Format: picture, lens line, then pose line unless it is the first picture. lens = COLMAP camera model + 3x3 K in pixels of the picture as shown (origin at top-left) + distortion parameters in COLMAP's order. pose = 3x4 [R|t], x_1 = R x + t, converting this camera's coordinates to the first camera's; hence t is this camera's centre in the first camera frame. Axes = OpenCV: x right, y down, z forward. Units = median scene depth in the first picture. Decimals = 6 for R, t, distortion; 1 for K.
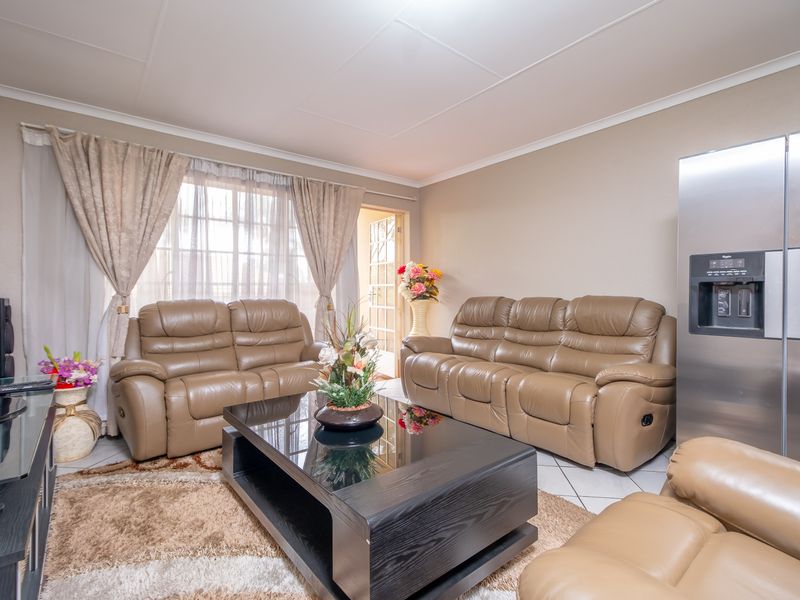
lens RADIAL K [[398.1, 0, 396.8], [0, 398.1, 293.4], [0, 0, 1]] dist [0.015865, -0.000657]
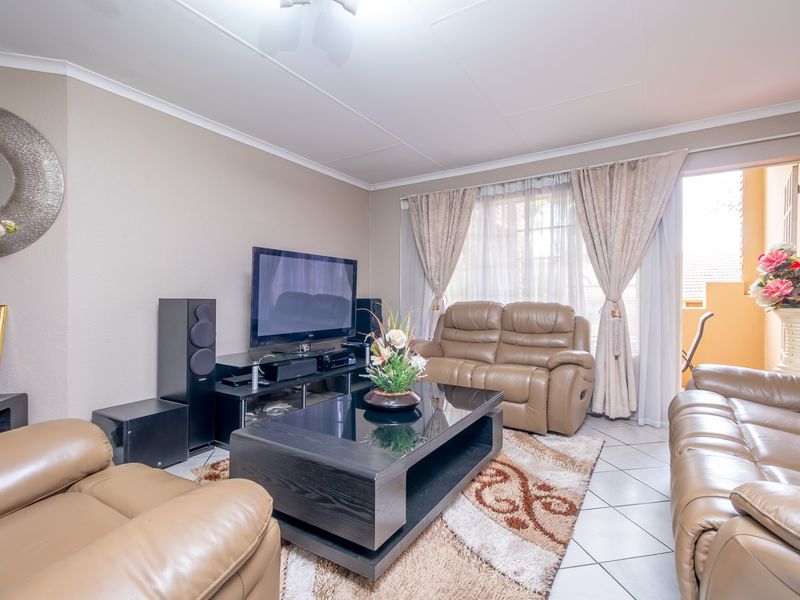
lens RADIAL K [[391.3, 0, 402.2], [0, 391.3, 297.3], [0, 0, 1]] dist [0.027497, -0.000135]
pose [[0.323229, -0.000426, -0.946321, 0.522362], [-0.005875, 0.999980, -0.002457, 0.007800], [0.946302, 0.006354, 0.323220, 0.354191]]
